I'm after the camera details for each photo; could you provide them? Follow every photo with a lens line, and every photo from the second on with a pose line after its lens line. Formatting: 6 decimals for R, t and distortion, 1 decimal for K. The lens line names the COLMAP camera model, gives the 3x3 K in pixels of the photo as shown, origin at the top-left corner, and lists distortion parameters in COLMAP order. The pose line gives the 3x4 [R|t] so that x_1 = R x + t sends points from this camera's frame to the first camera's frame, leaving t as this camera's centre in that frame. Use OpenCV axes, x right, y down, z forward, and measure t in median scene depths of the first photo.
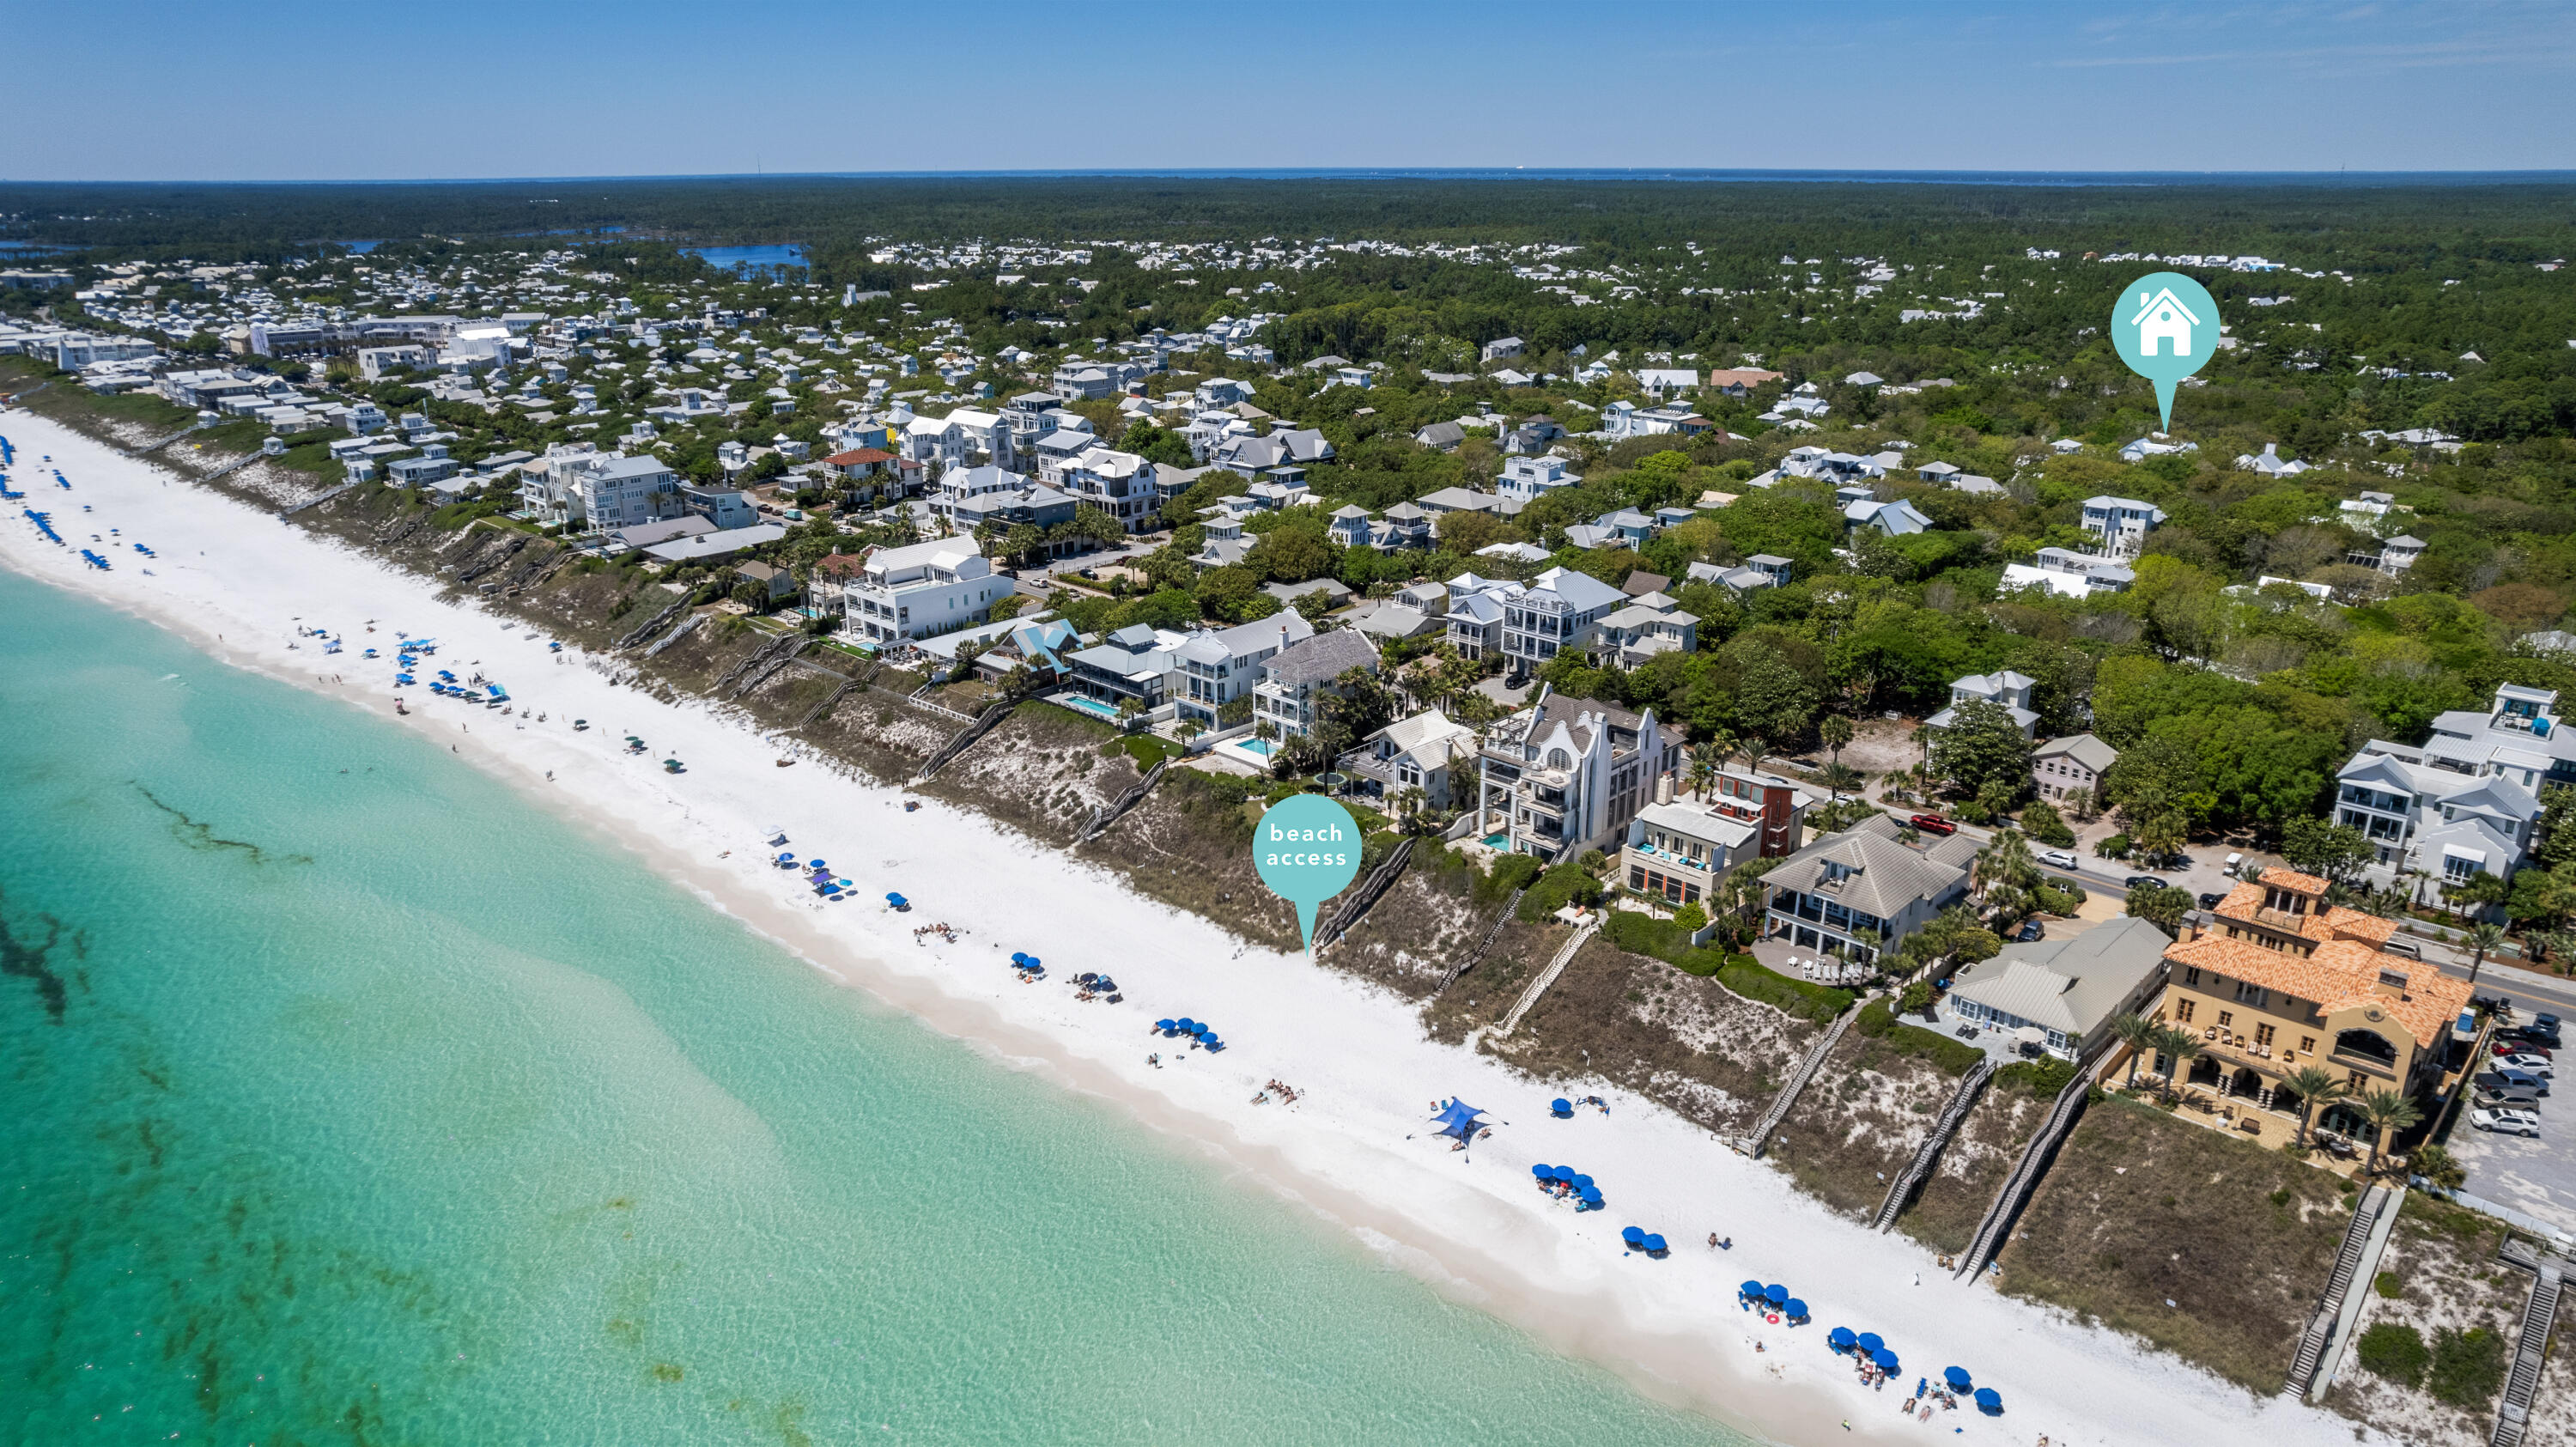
lens RADIAL K [[1636.8, 0, 1288.0], [0, 1636.8, 723.5], [0, 0, 1]] dist [-0.073761, 0.060163]
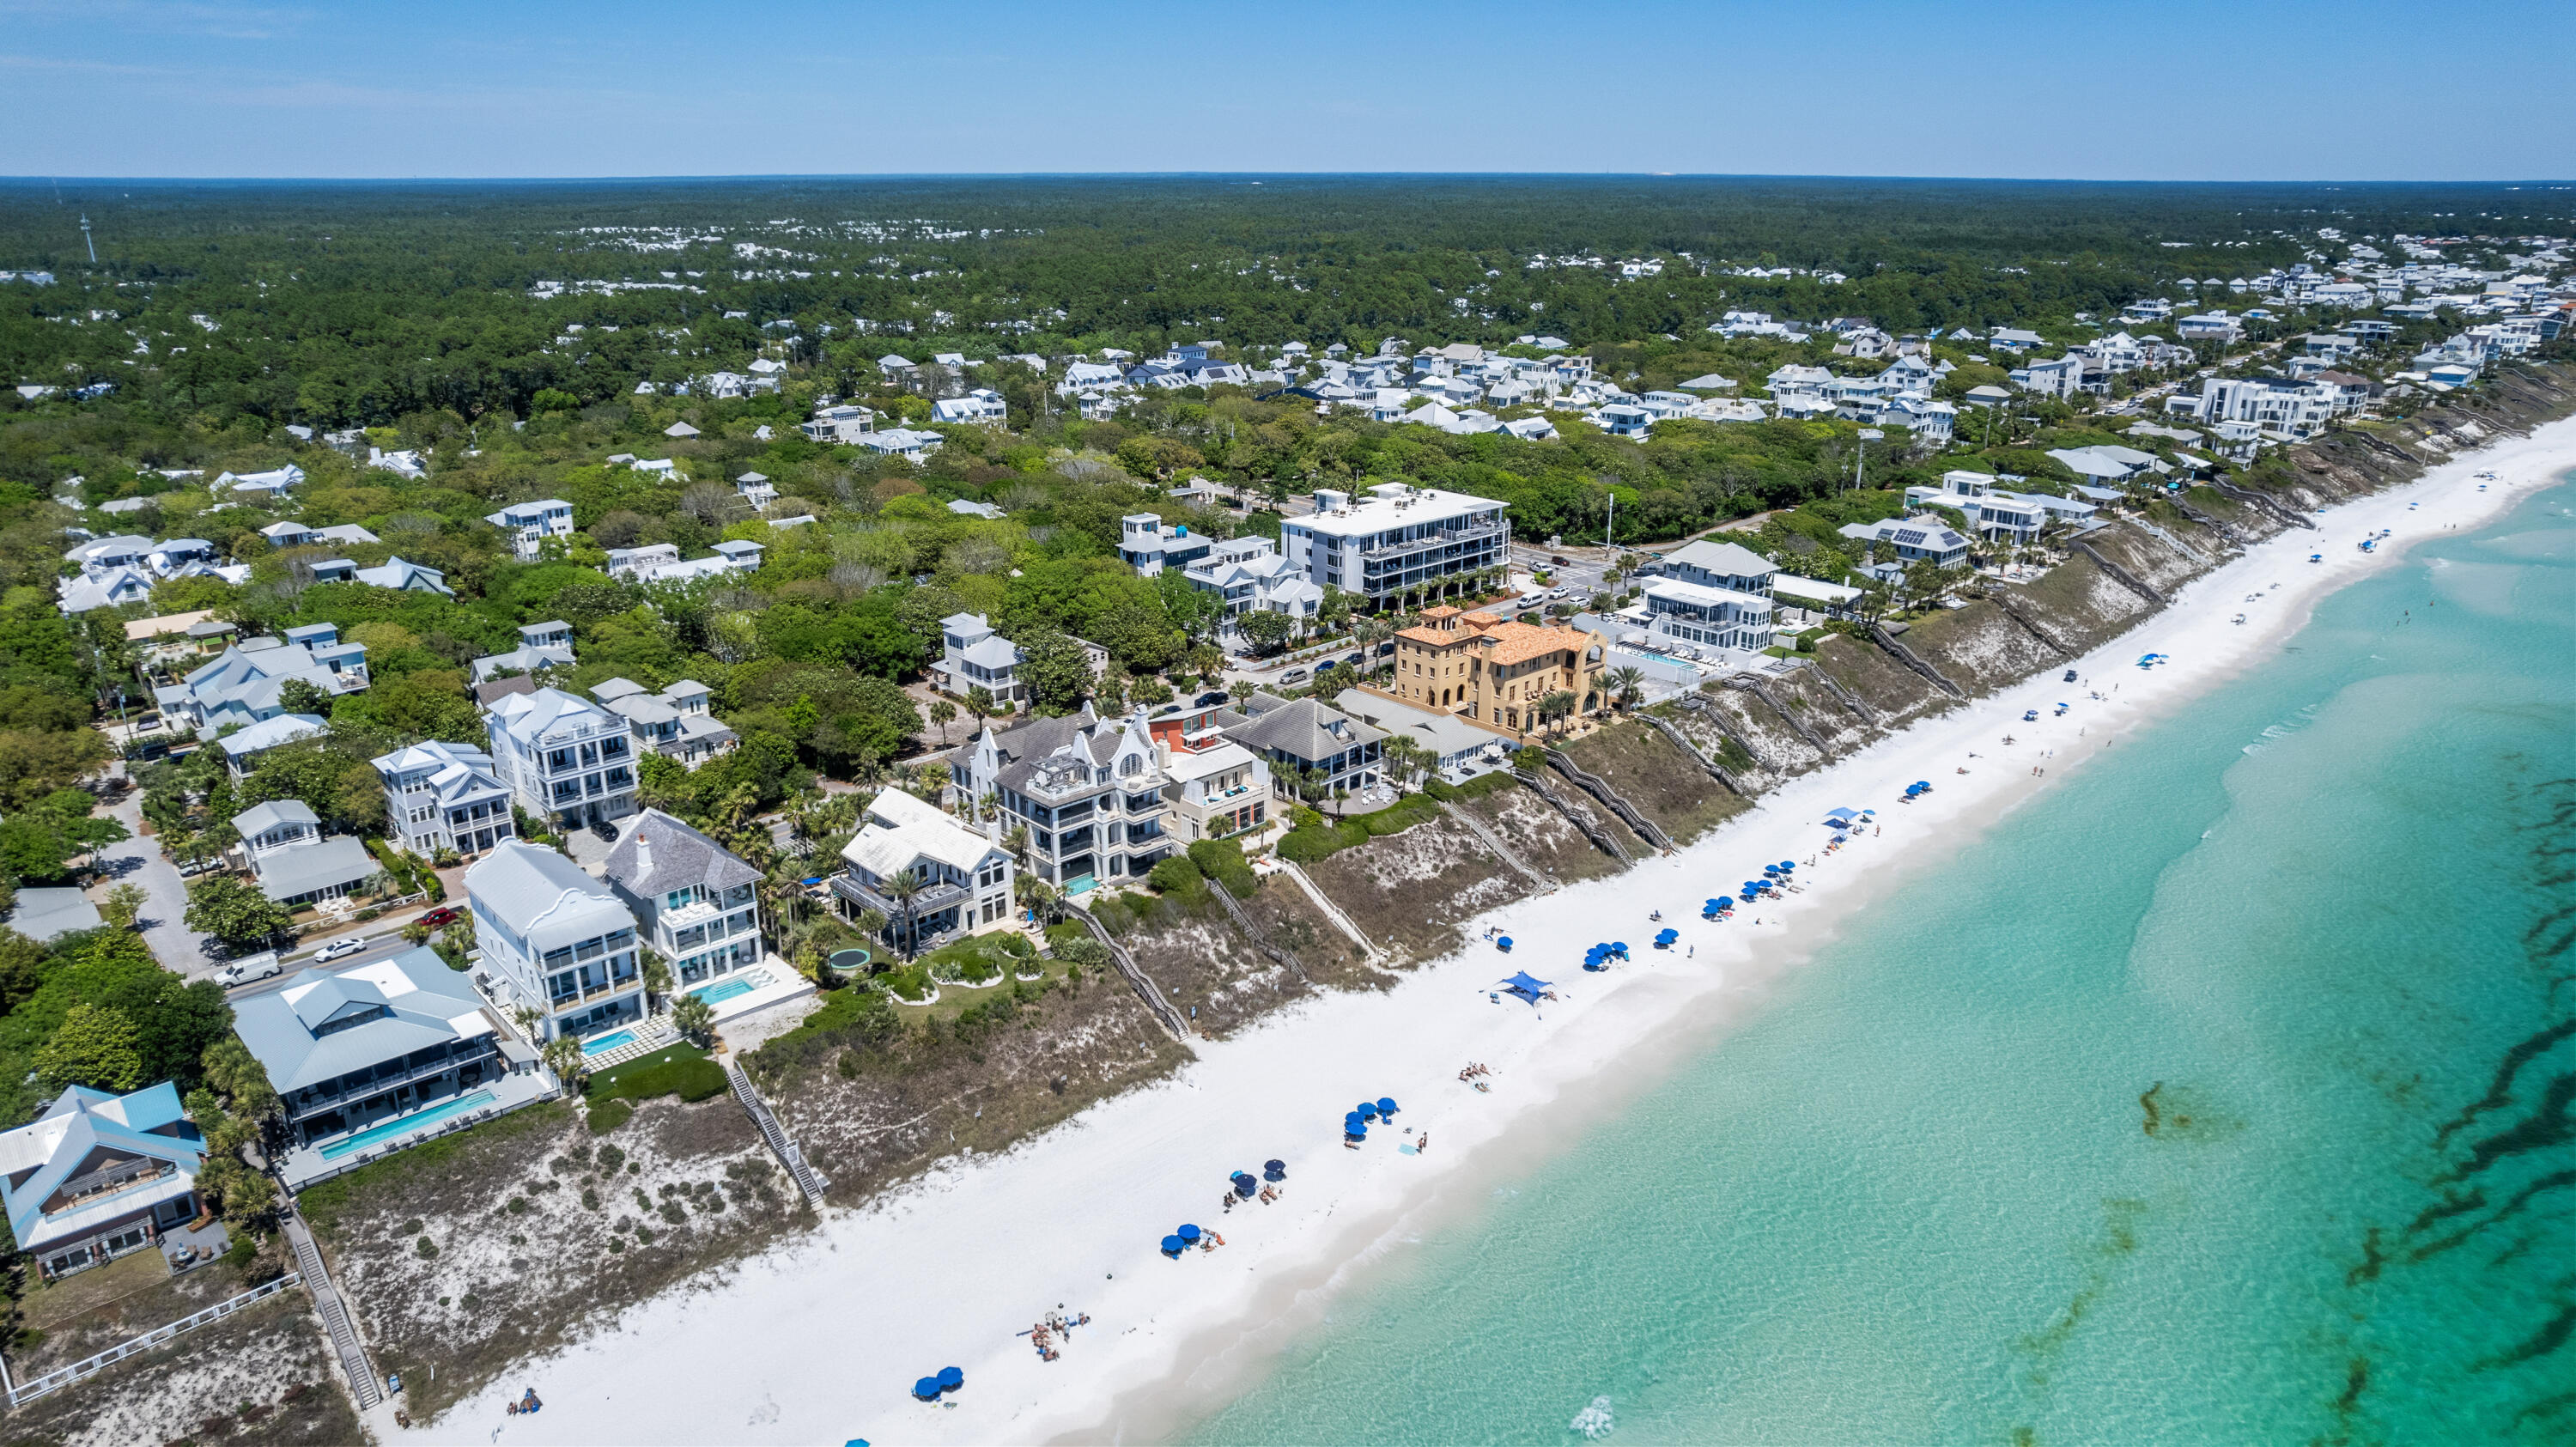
lens RADIAL K [[1636.8, 0, 1288.0], [0, 1636.8, 723.5], [0, 0, 1]] dist [-0.073761, 0.060163]
pose [[0.050905, -0.325174, 0.944283, -0.582757], [0.327250, 0.898739, 0.291849, -0.198693], [-0.943566, 0.294160, 0.152164, 0.572813]]
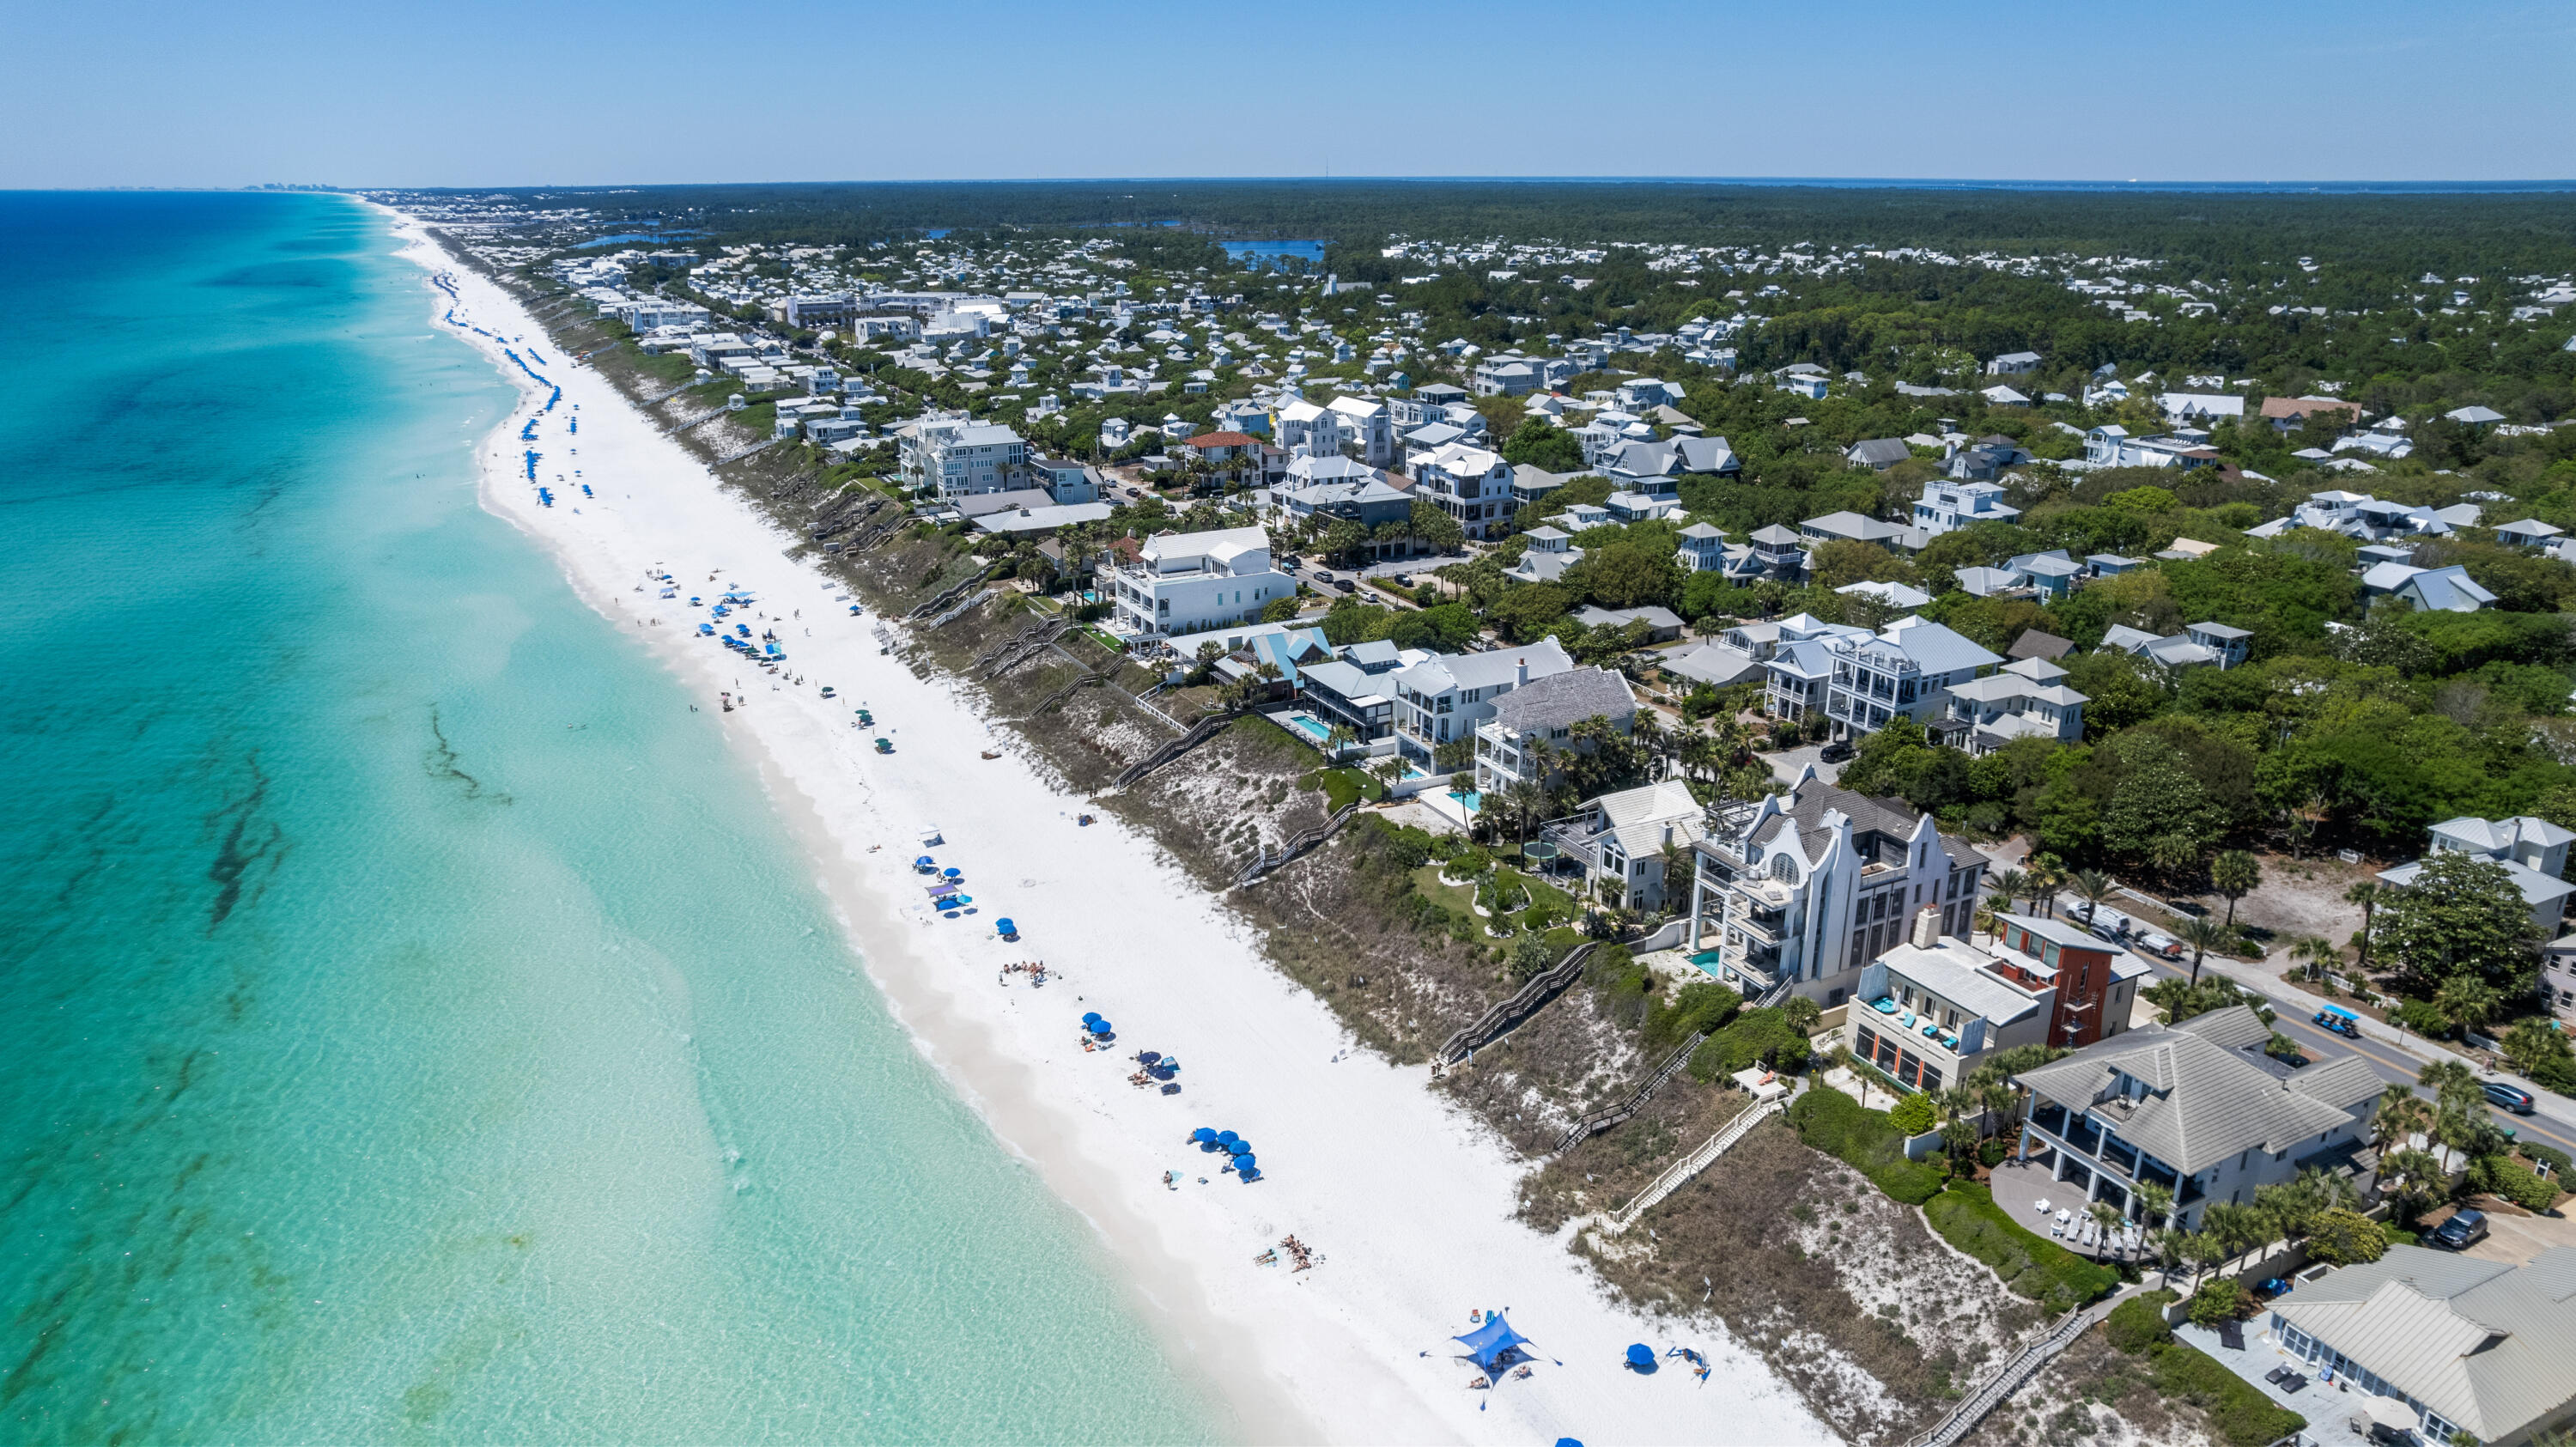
lens RADIAL K [[1636.8, 0, 1288.0], [0, 1636.8, 723.5], [0, 0, 1]] dist [-0.073761, 0.060163]
pose [[0.946627, 0.103445, -0.305282, 0.130999], [-0.104556, 0.994437, 0.012757, -0.023104], [0.304904, 0.019842, 0.952176, 0.162996]]
